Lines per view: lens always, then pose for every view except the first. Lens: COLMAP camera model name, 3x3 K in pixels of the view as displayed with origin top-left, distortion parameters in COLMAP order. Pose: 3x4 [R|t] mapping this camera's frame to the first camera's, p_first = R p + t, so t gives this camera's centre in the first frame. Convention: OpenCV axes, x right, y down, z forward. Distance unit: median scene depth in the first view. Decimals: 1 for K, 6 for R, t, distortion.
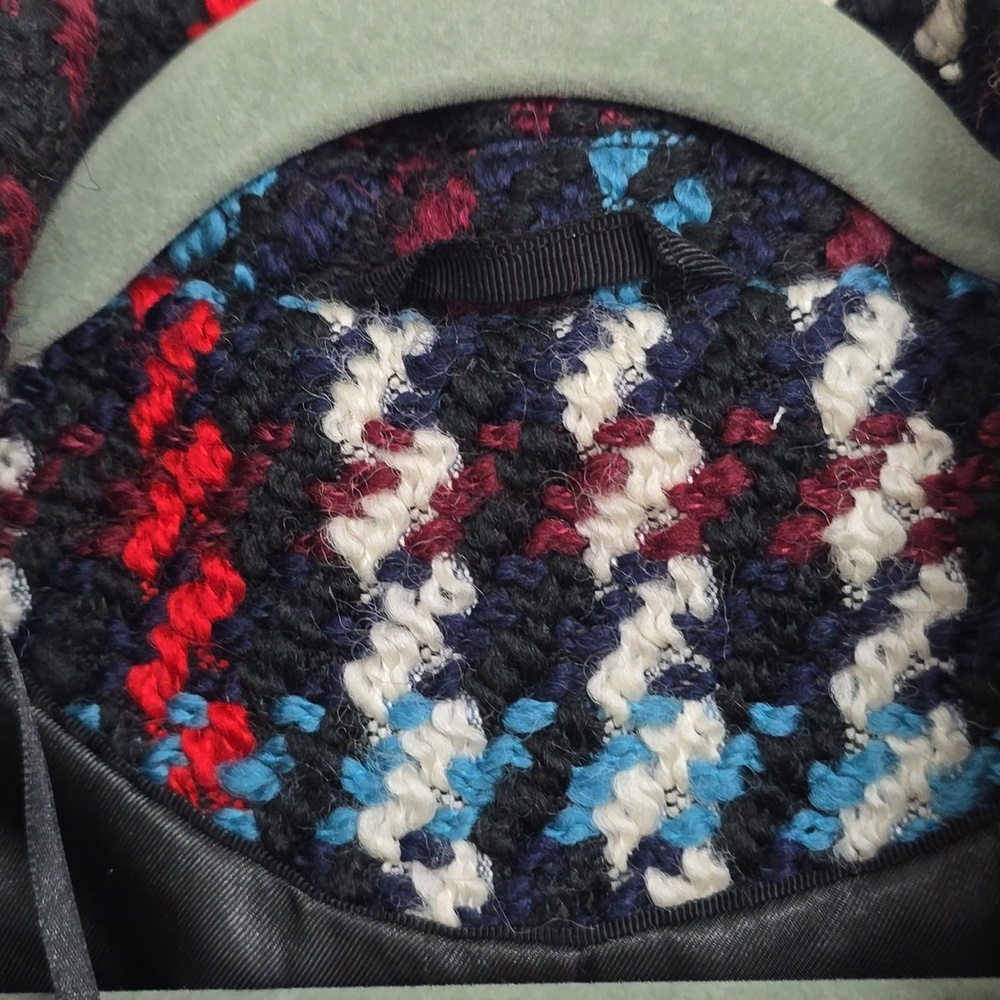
lens RADIAL K [[1482.0, 0, 497.3], [0, 1482.0, 503.0], [0, 0, 1]] dist [0.076978, 0.000000]
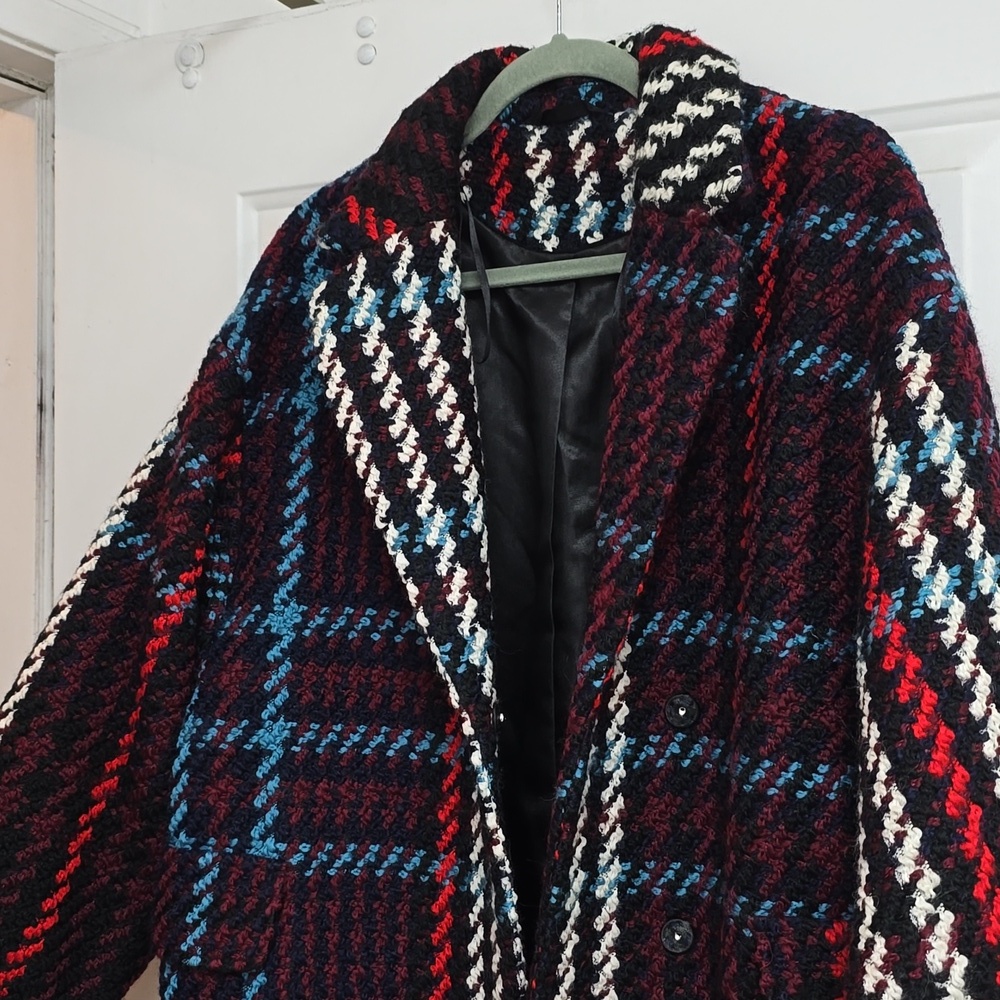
lens RADIAL K [[1482.0, 0, 502.9], [0, 1482.0, 520.1], [0, 0, 1]] dist [0.076978, 0.000000]
pose [[0.940221, 0.010826, -0.340394, 1.513321], [0.021455, 0.995627, 0.090926, 0.720004], [0.339890, -0.092794, 0.935876, -3.776000]]
